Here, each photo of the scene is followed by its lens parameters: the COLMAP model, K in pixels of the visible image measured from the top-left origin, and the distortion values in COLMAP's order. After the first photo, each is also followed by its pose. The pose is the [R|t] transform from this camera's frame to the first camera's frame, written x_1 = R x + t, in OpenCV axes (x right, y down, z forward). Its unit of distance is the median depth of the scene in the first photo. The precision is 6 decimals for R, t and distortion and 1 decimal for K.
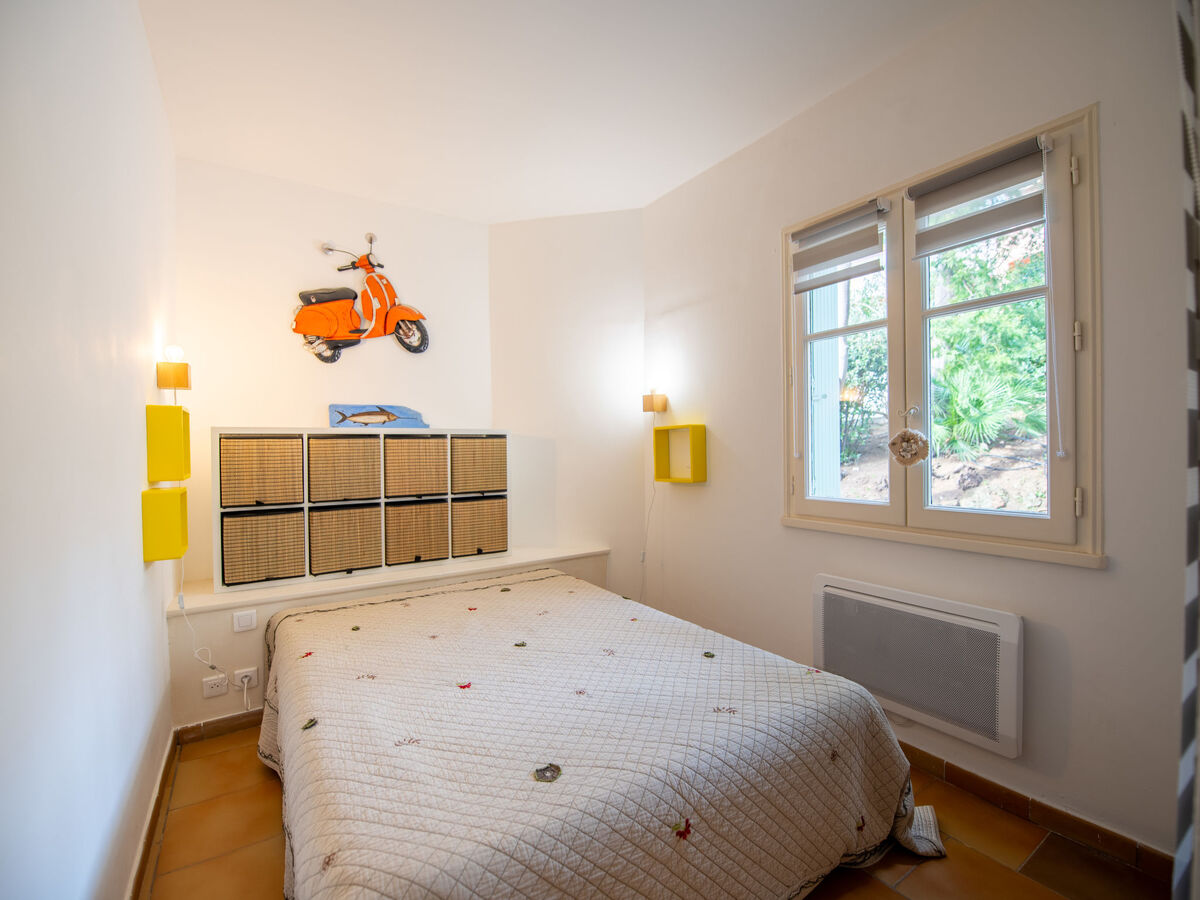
lens RADIAL K [[535.1, 0, 598.3], [0, 535.1, 451.3], [0, 0, 1]] dist [-0.013318, -0.003541]
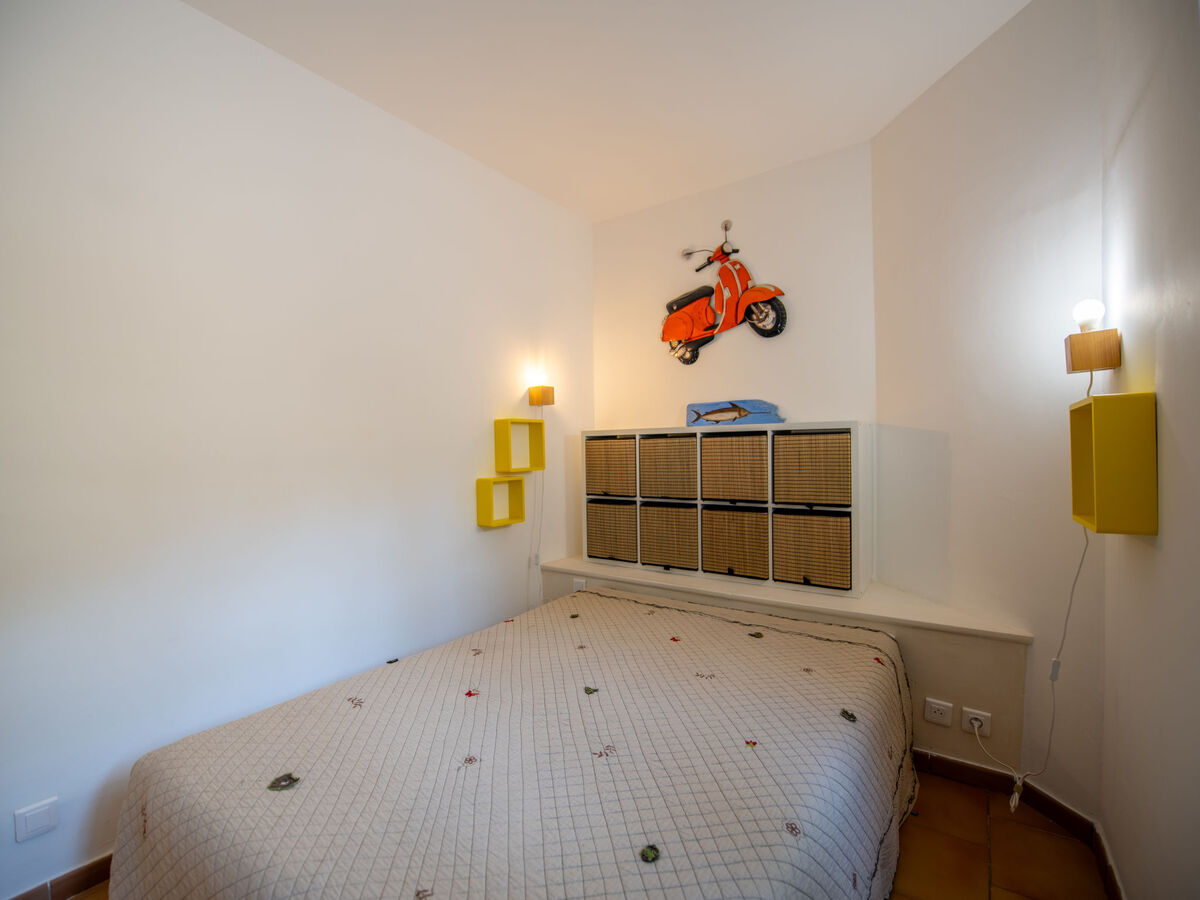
lens RADIAL K [[535.1, 0, 598.3], [0, 535.1, 451.3], [0, 0, 1]] dist [-0.013318, -0.003541]
pose [[0.360263, 0.009586, -0.932801, 0.392110], [0.002795, 0.999932, 0.011356, -0.009428], [0.932847, -0.006699, 0.360212, 0.452628]]
